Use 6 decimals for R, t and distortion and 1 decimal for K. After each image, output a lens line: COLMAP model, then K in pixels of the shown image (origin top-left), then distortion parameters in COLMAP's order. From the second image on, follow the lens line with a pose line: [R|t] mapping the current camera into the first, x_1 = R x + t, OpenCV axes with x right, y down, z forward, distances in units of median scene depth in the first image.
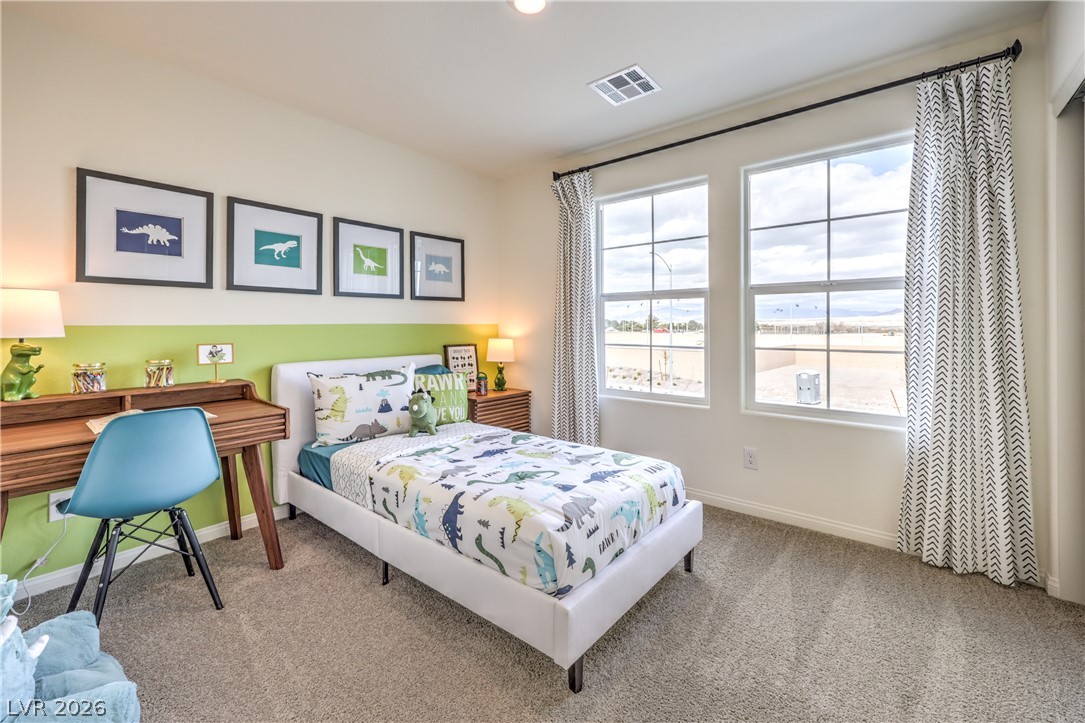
lens RADIAL K [[453.7, 0, 533.9], [0, 453.7, 323.7], [0, 0, 1]] dist [0.007910, -0.000946]
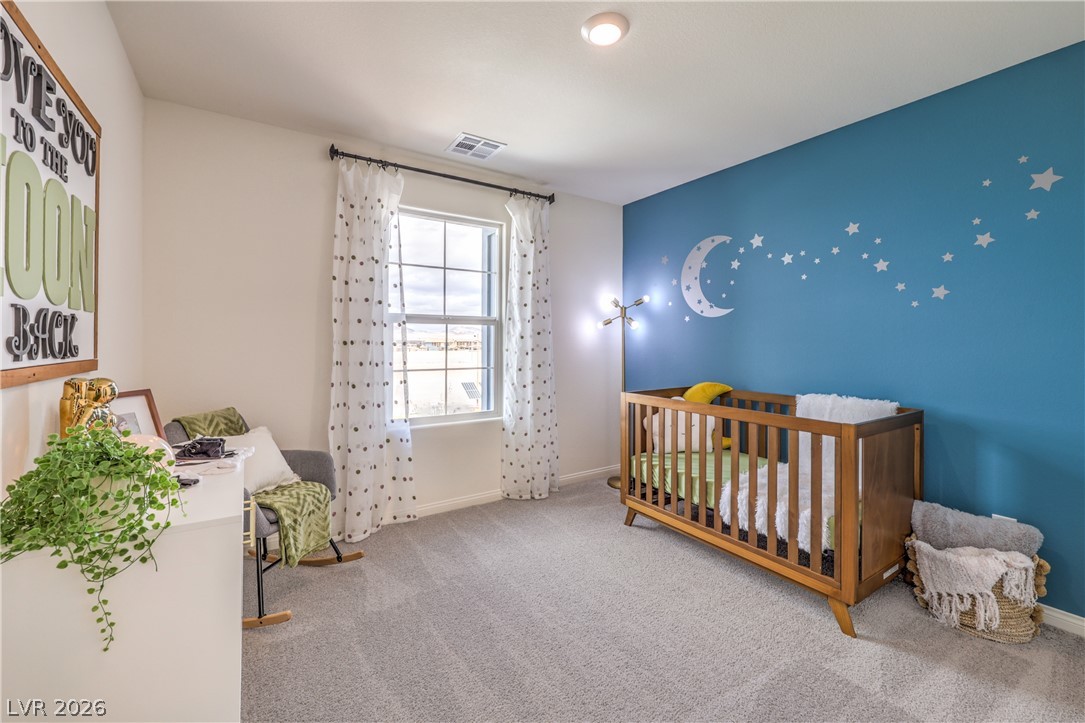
lens RADIAL K [[444.8, 0, 541.3], [0, 444.8, 351.0], [0, 0, 1]] dist [0.000130, -0.000090]
pose [[0.291187, 0.001213, 0.956665, -0.618569], [-0.001698, 0.999998, -0.000752, 0.007873], [-0.956665, -0.001406, 0.291188, 0.500134]]
